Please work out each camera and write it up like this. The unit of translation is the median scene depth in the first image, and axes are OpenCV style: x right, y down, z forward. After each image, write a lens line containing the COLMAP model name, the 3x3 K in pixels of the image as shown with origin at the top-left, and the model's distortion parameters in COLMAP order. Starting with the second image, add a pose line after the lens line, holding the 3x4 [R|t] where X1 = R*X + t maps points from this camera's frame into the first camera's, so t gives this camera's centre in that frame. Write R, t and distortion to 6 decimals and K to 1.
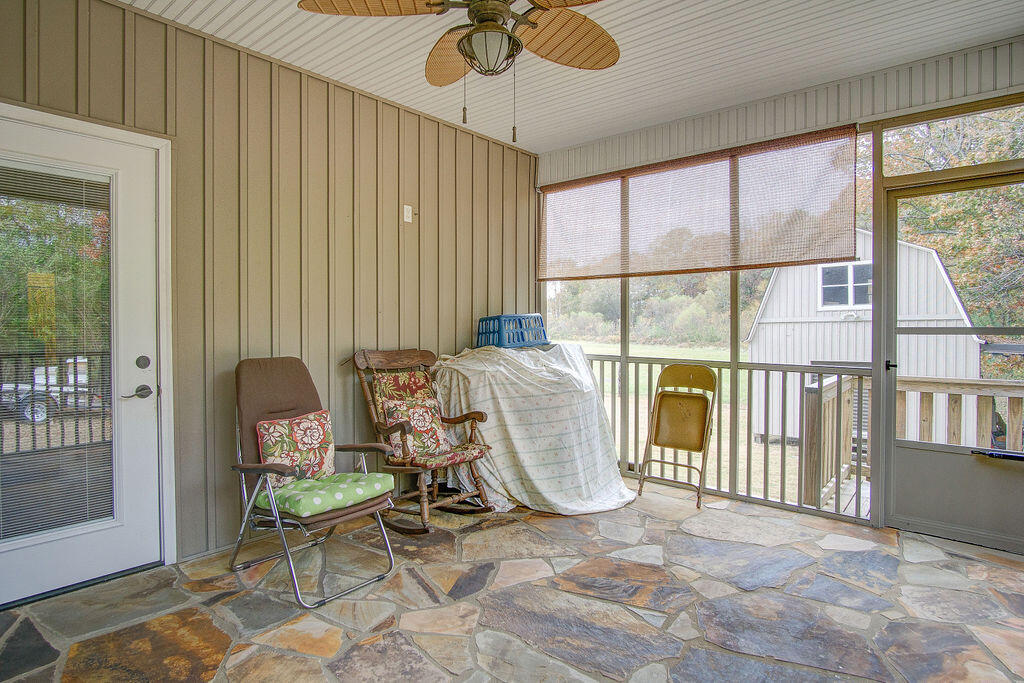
lens RADIAL K [[554.0, 0, 513.7], [0, 554.0, 339.5], [0, 0, 1]] dist [-0.028494, 0.002242]
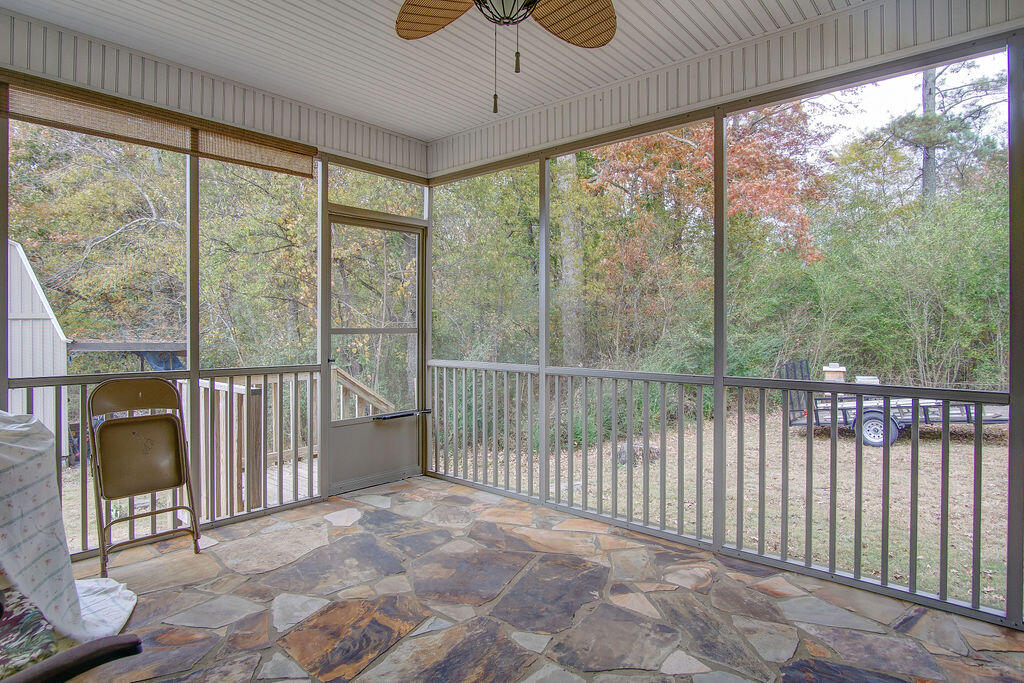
lens RADIAL K [[554.0, 0, 508.3], [0, 554.0, 333.2], [0, 0, 1]] dist [-0.028494, 0.002242]
pose [[0.010277, -0.011749, 0.999878, -0.481229], [0.020912, 0.999715, 0.011532, -0.016631], [-0.999729, 0.020791, 0.010520, 0.563214]]
